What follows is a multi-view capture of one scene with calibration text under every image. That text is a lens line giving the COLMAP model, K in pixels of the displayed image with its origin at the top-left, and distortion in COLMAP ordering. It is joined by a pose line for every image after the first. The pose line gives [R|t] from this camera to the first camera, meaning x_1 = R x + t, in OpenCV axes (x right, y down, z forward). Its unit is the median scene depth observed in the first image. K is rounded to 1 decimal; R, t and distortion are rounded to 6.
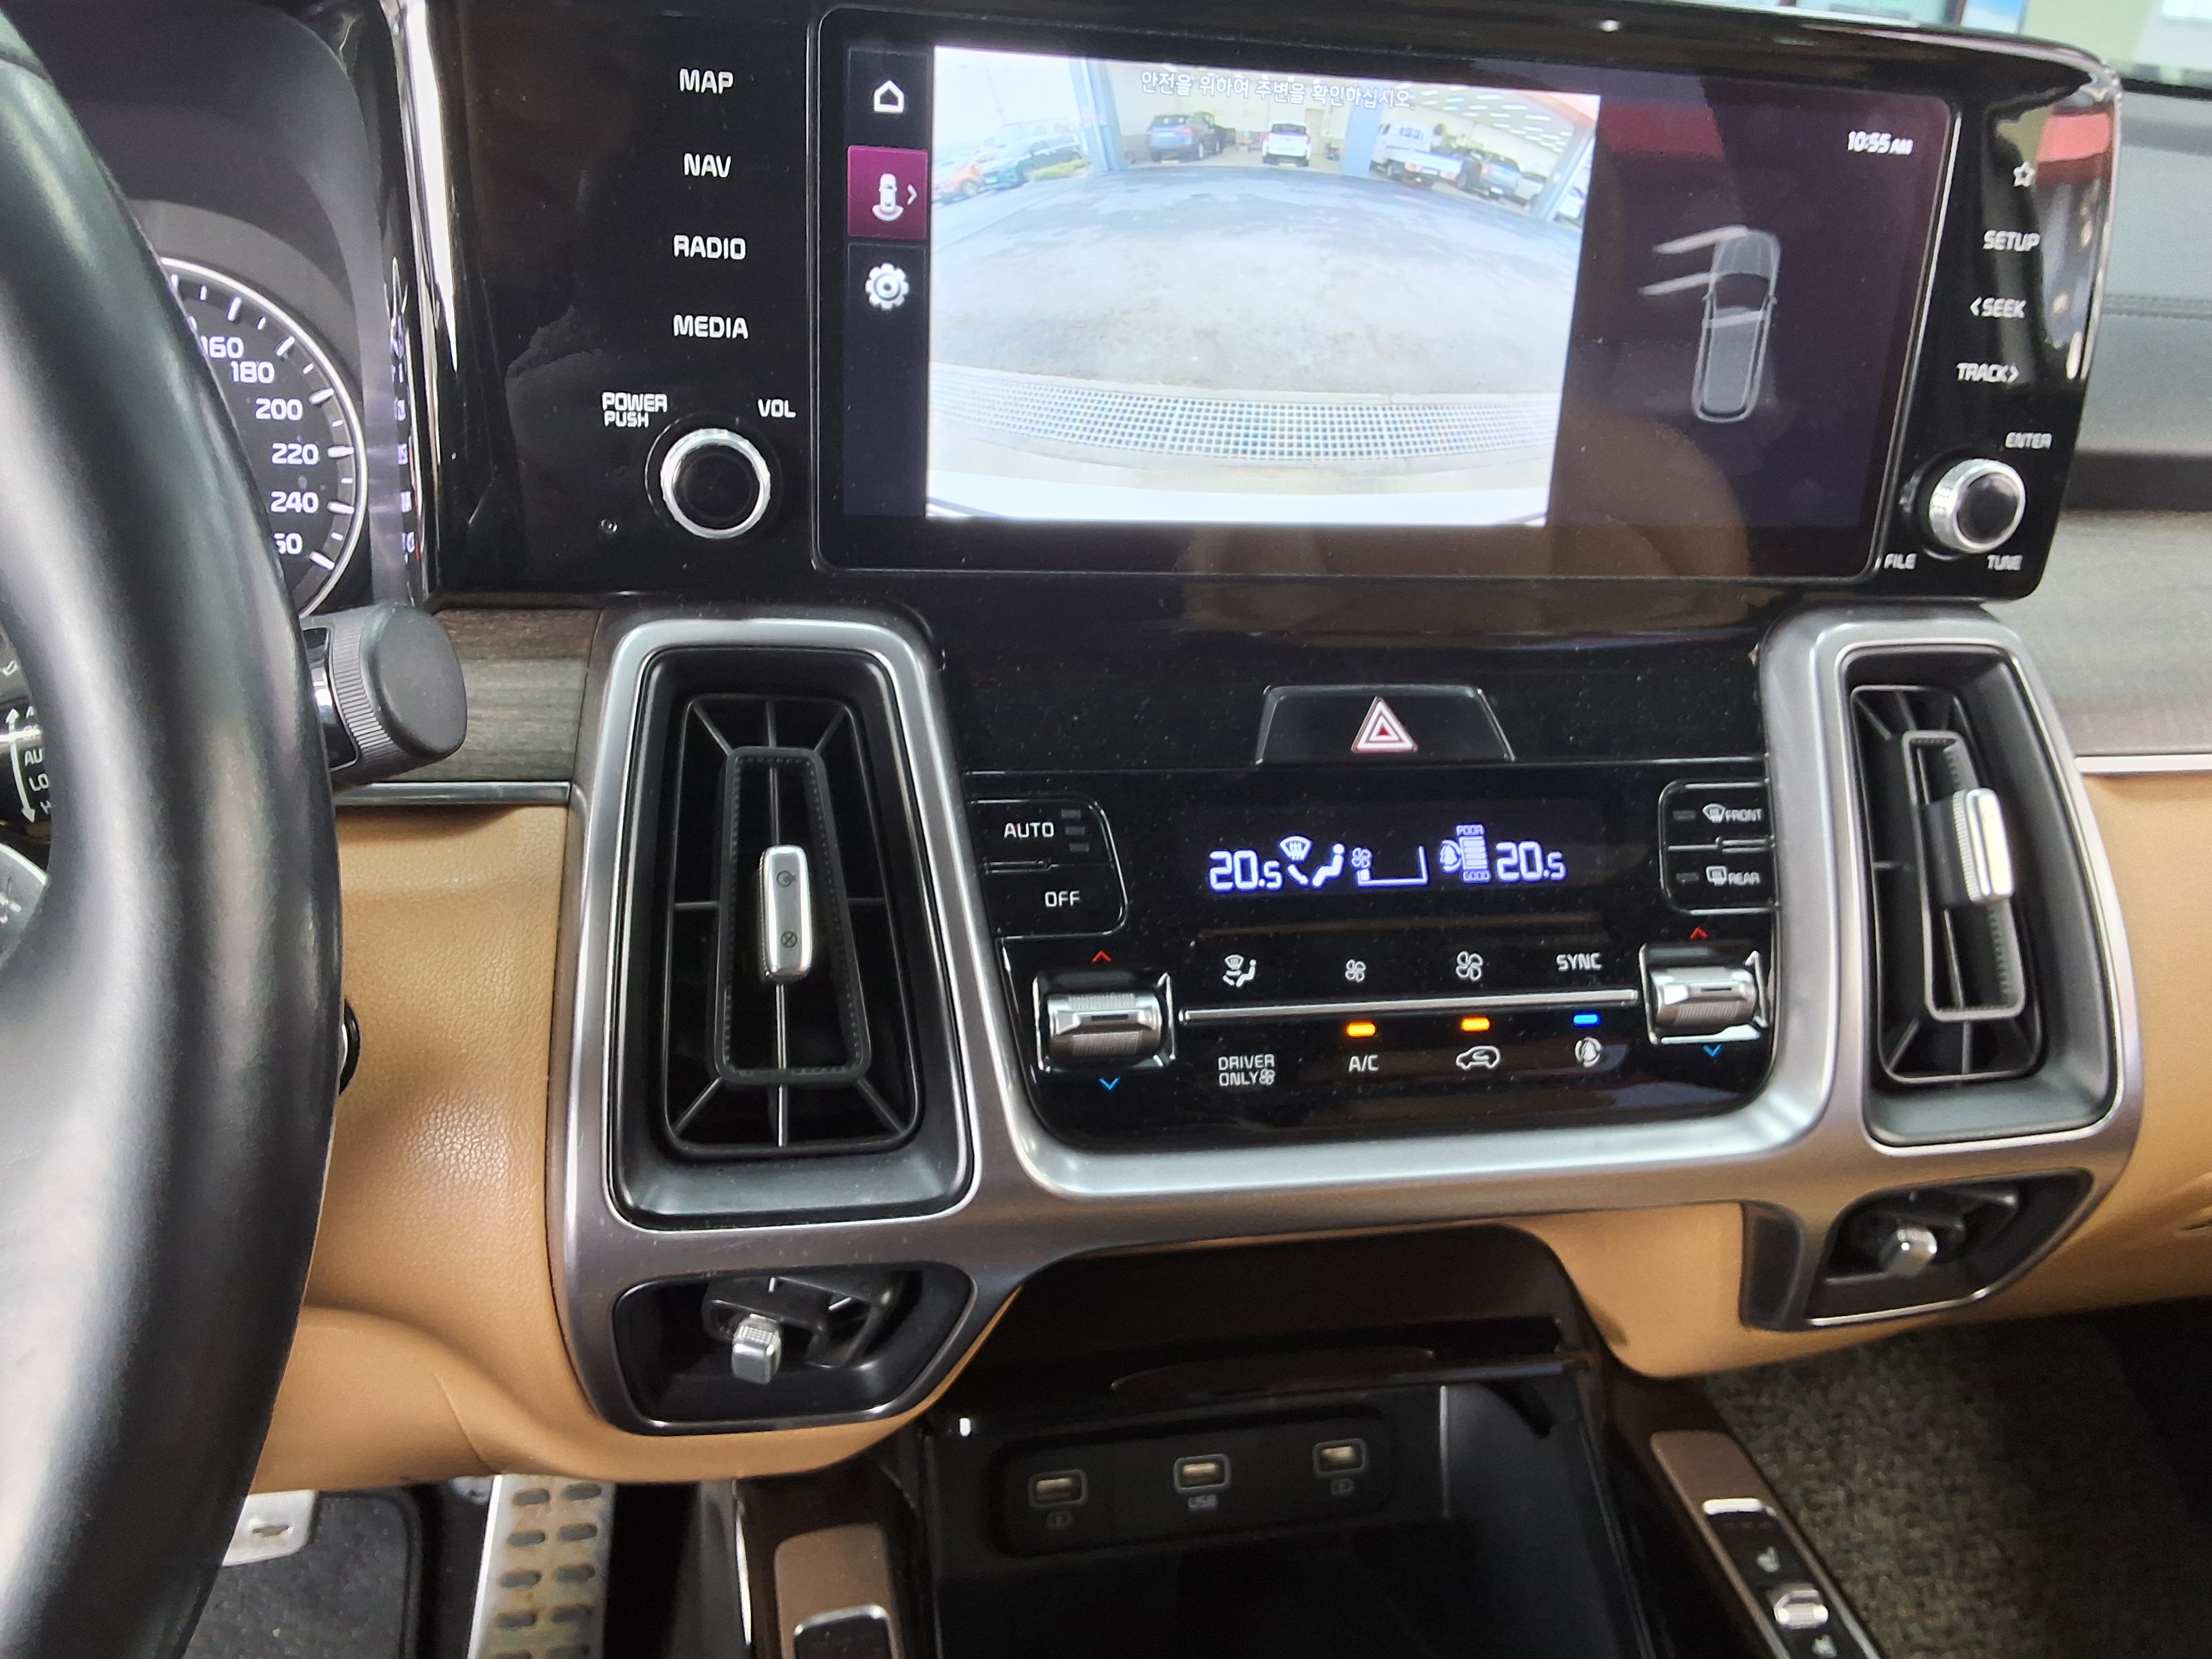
lens RADIAL K [[1825.8, 0, 1099.8], [0, 1825.8, 818.6], [0, 0, 1]] dist [0.047750, -0.068907]
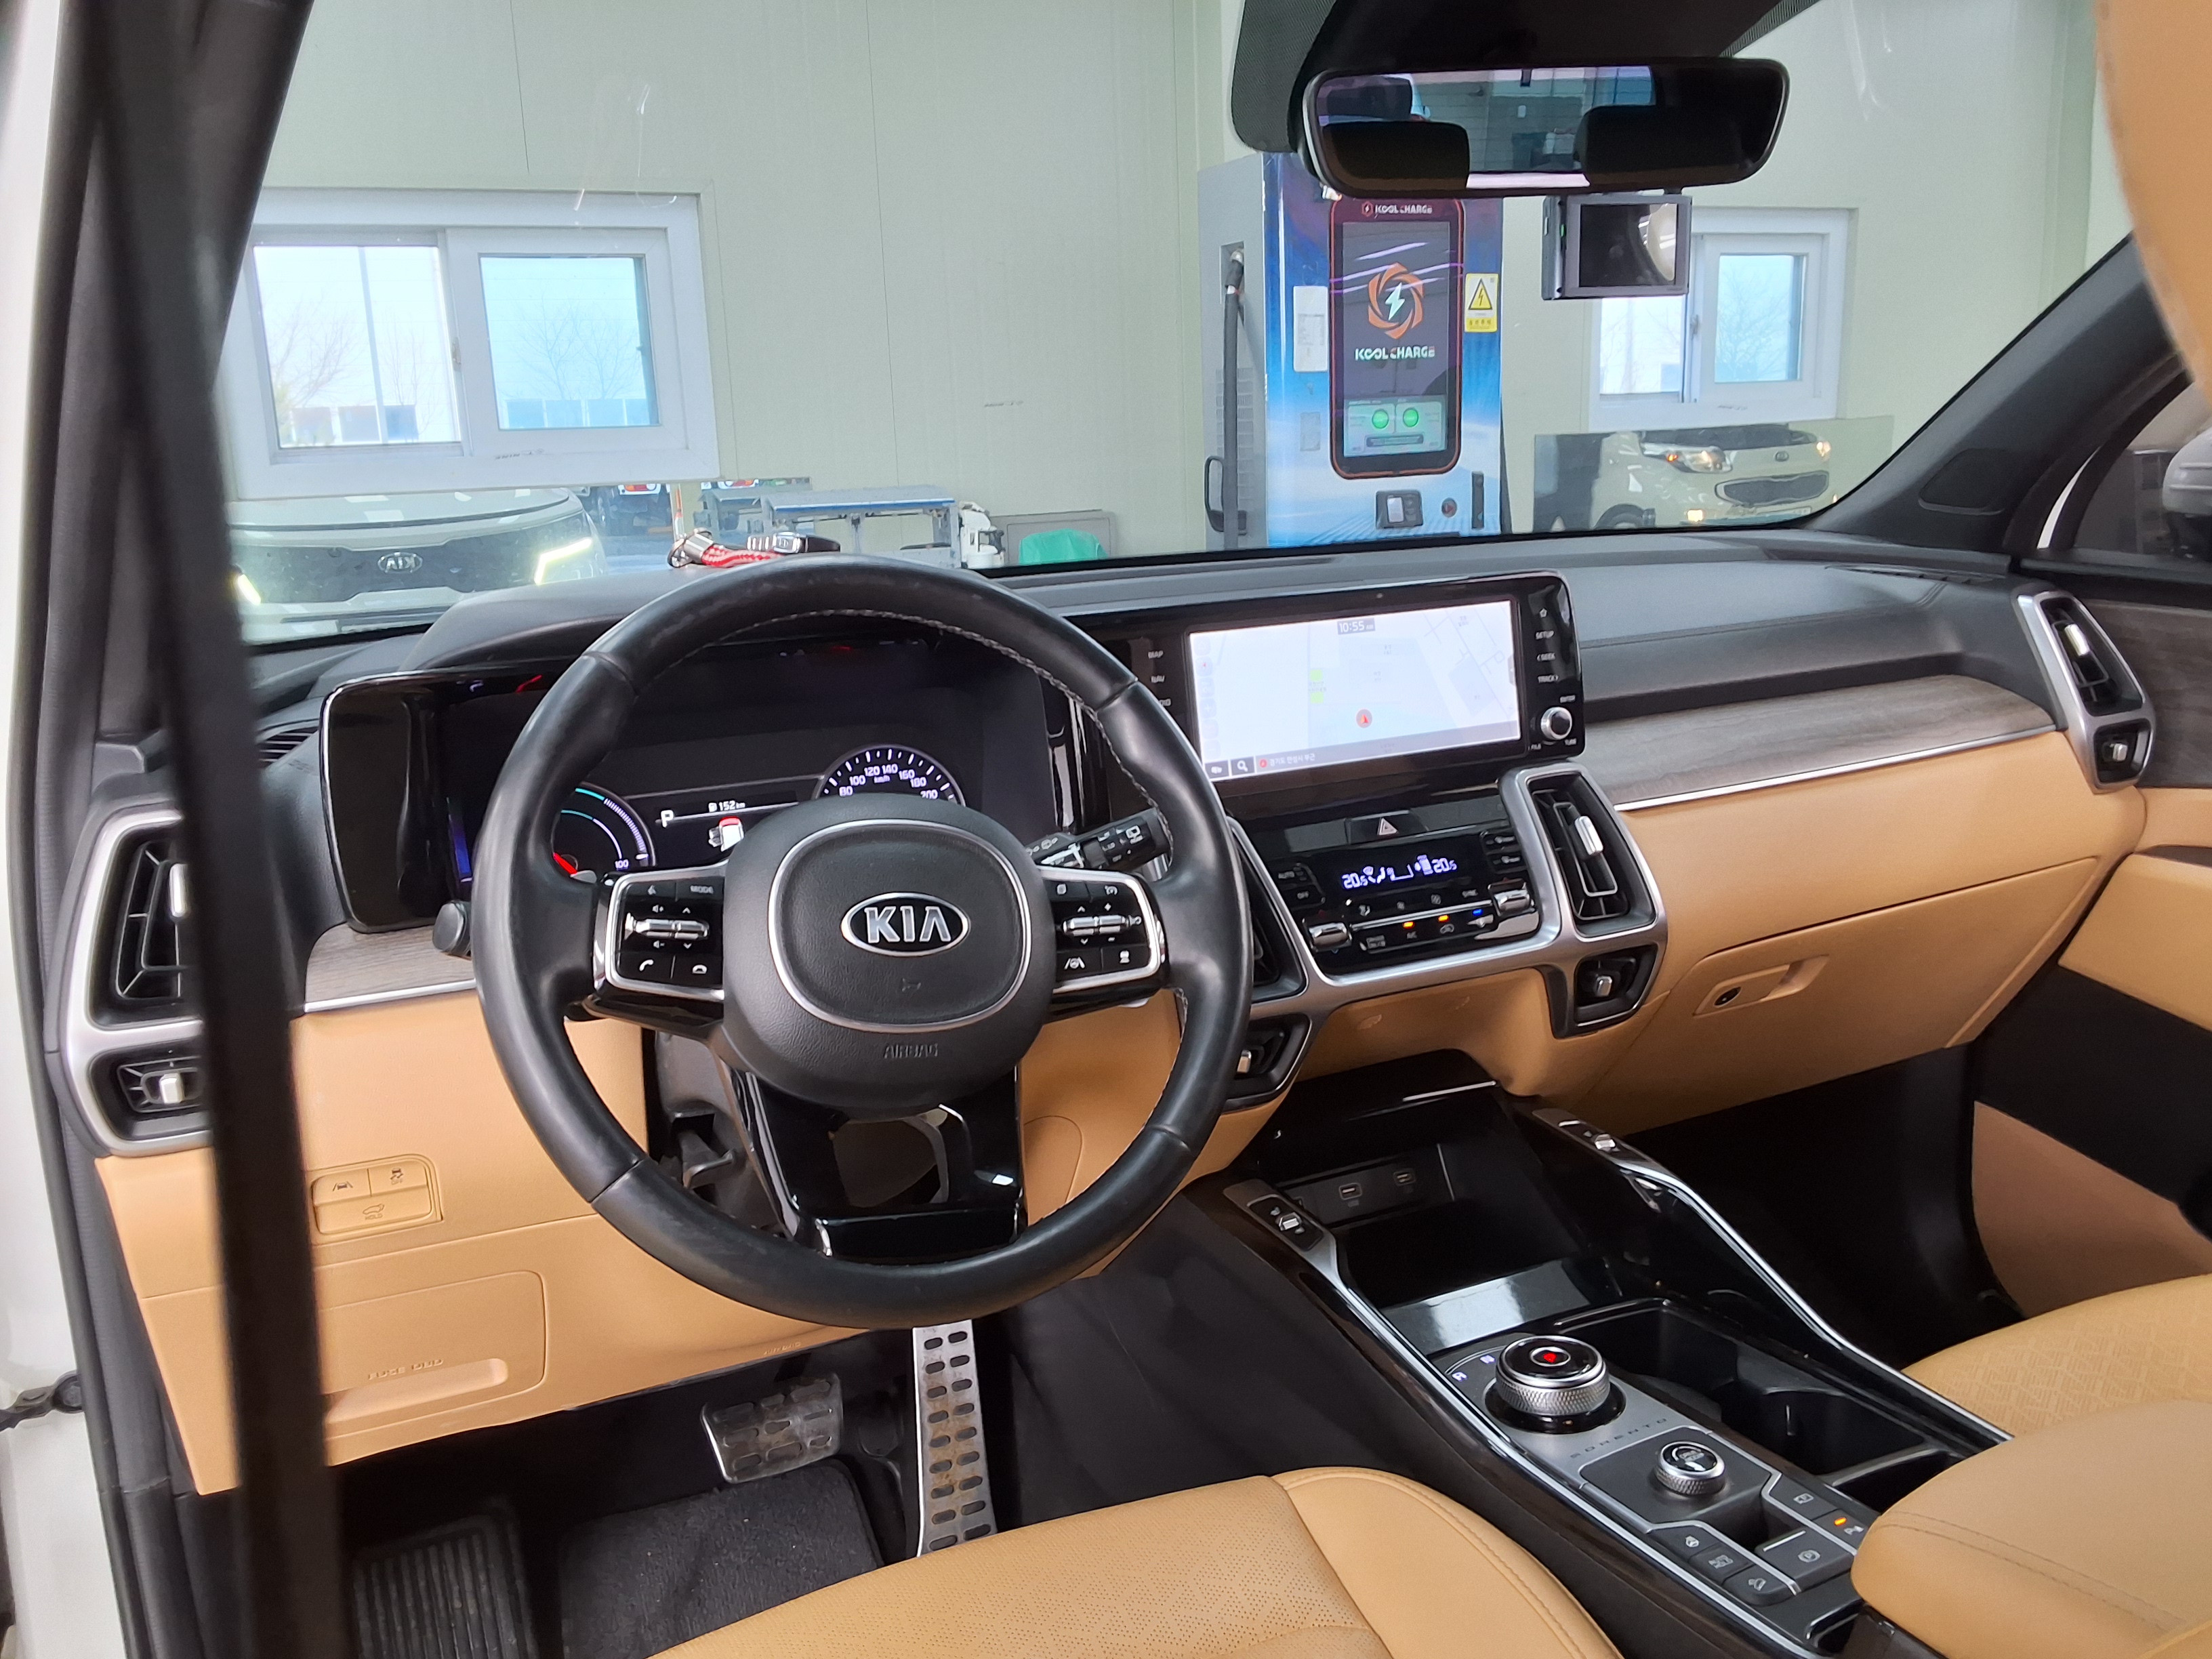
lens RADIAL K [[1825.8, 0, 1082.4], [0, 1825.8, 829.0], [0, 0, 1]] dist [0.047750, -0.068907]
pose [[0.967538, -0.167326, 0.189398, -0.778754], [0.203896, 0.959615, -0.193816, 0.378152], [-0.149319, 0.226142, 0.962582, -1.544476]]
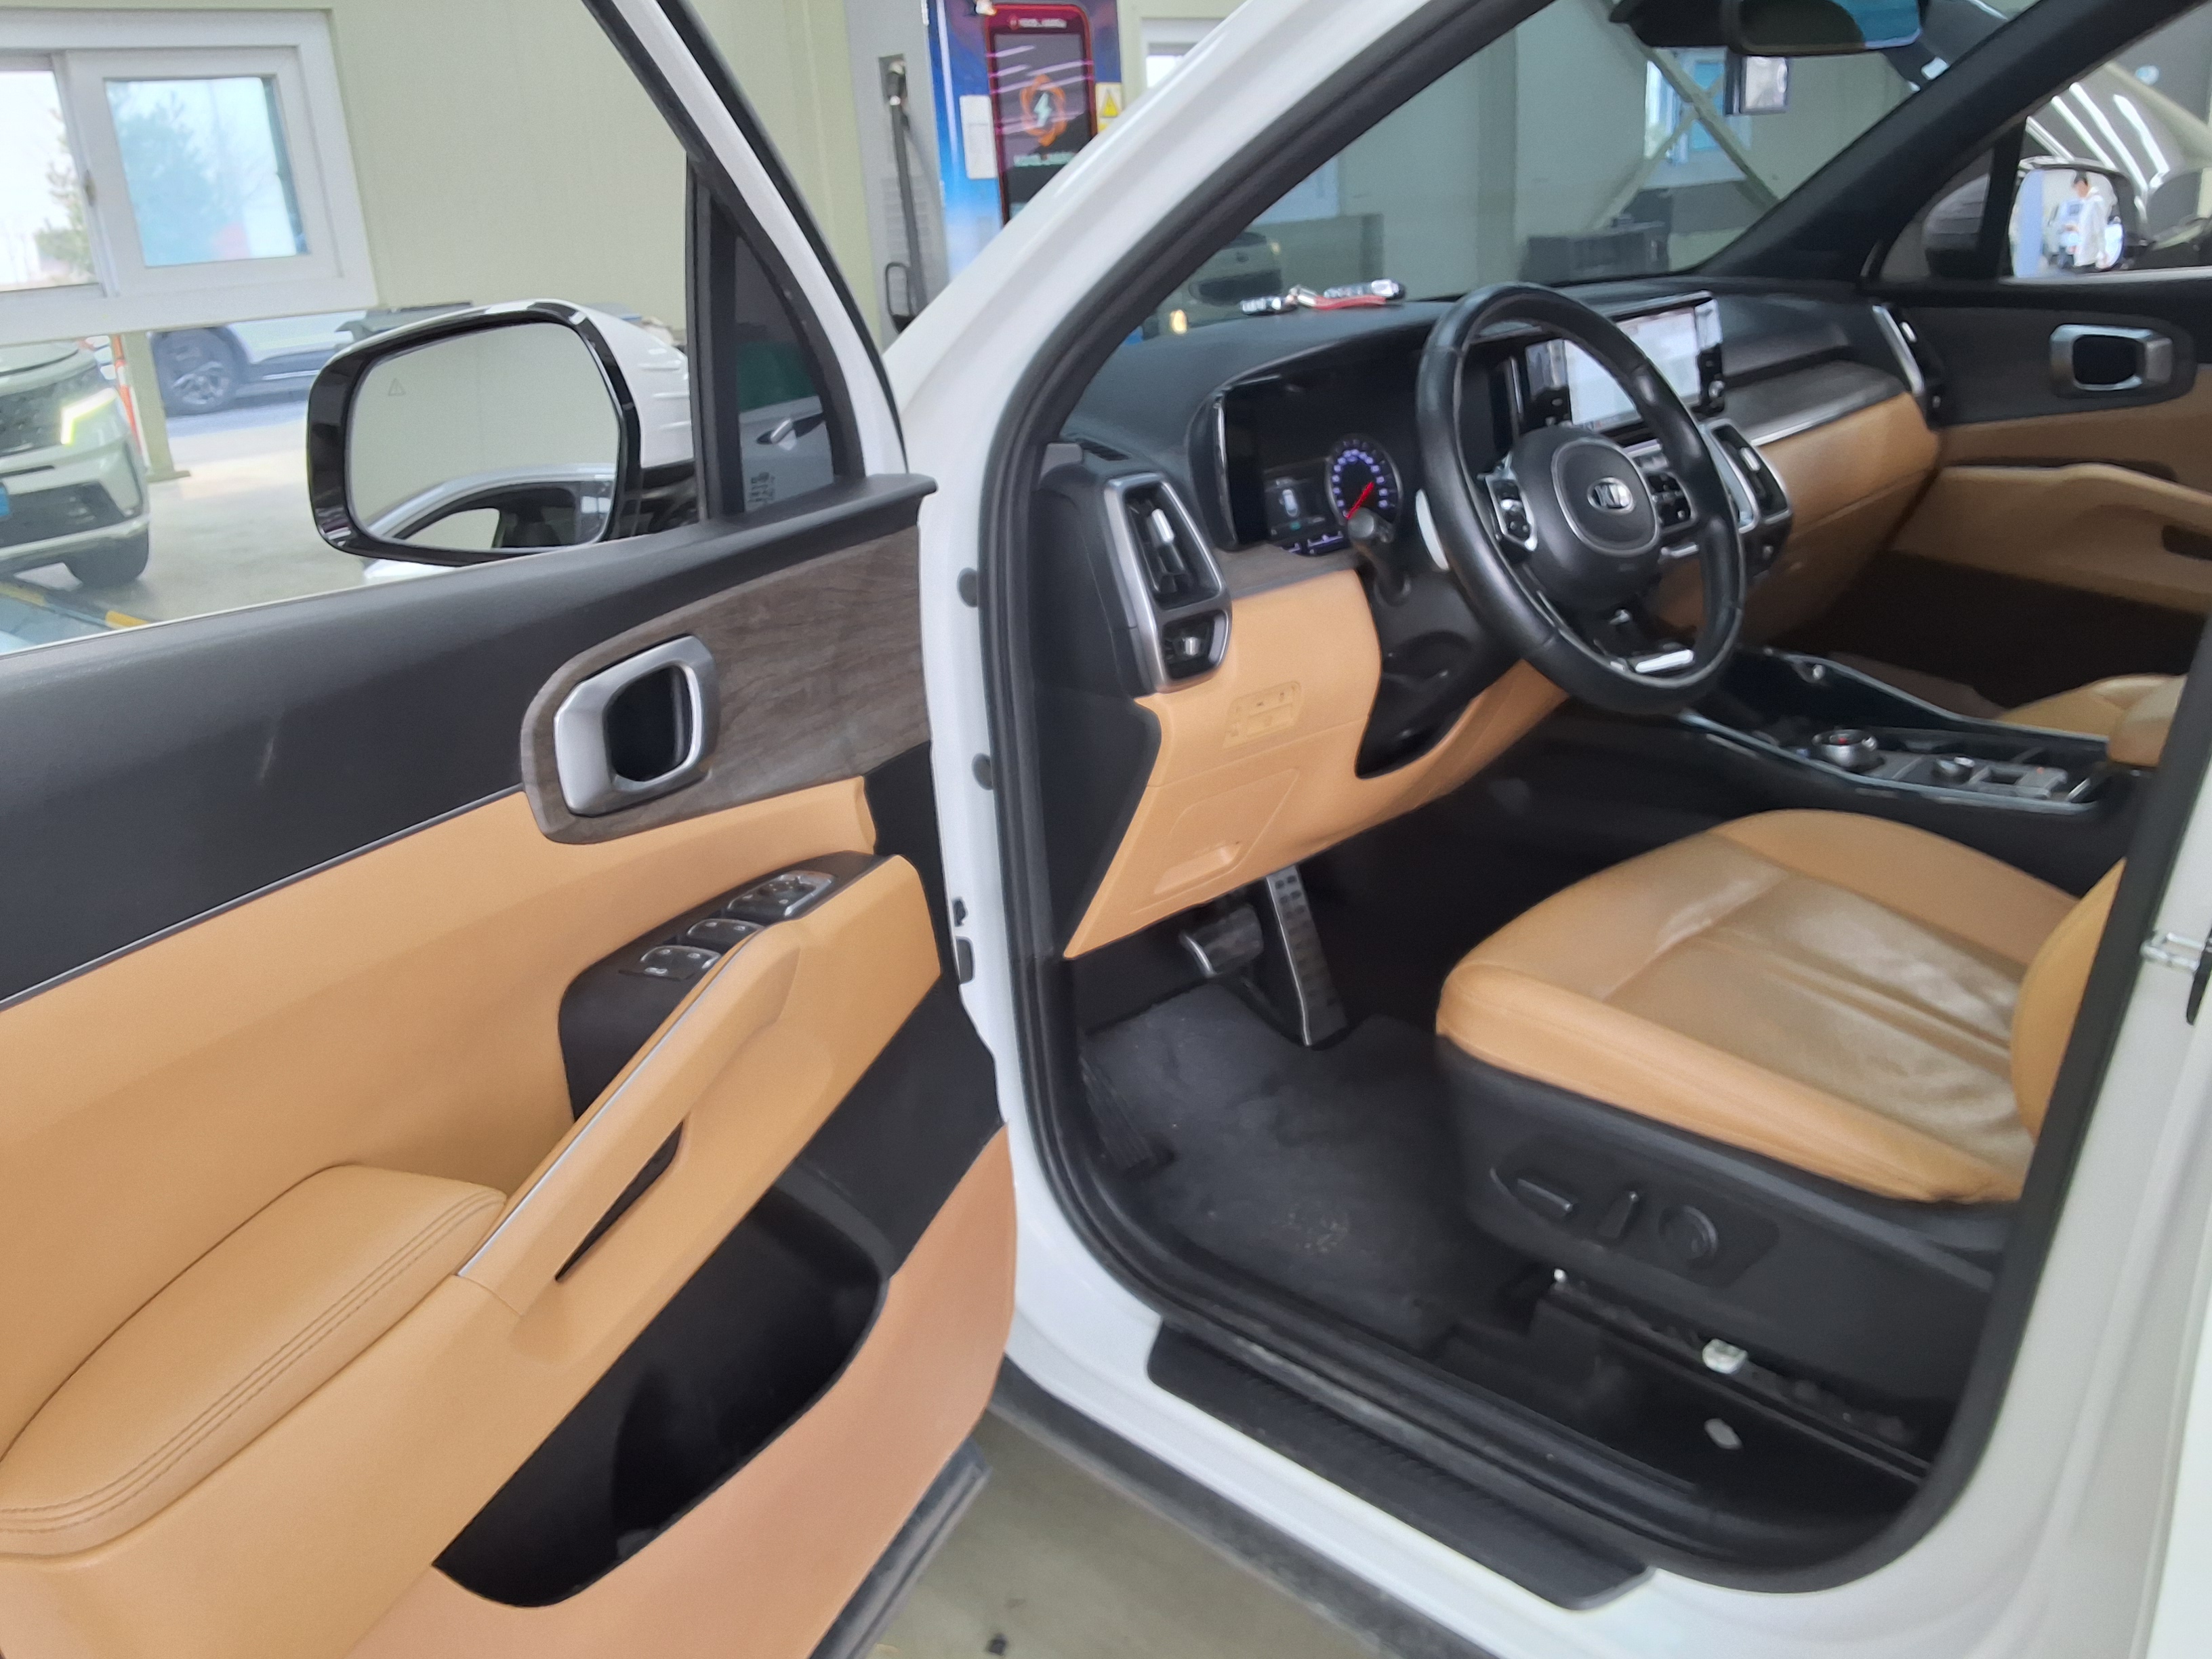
lens RADIAL K [[1825.8, 0, 1121.0], [0, 1825.8, 829.1], [0, 0, 1]] dist [0.047750, -0.068907]
pose [[0.838480, -0.312536, 0.446400, -3.001445], [0.356492, 0.934169, -0.015570, 0.368882], [-0.412146, 0.172193, 0.894698, -2.178927]]
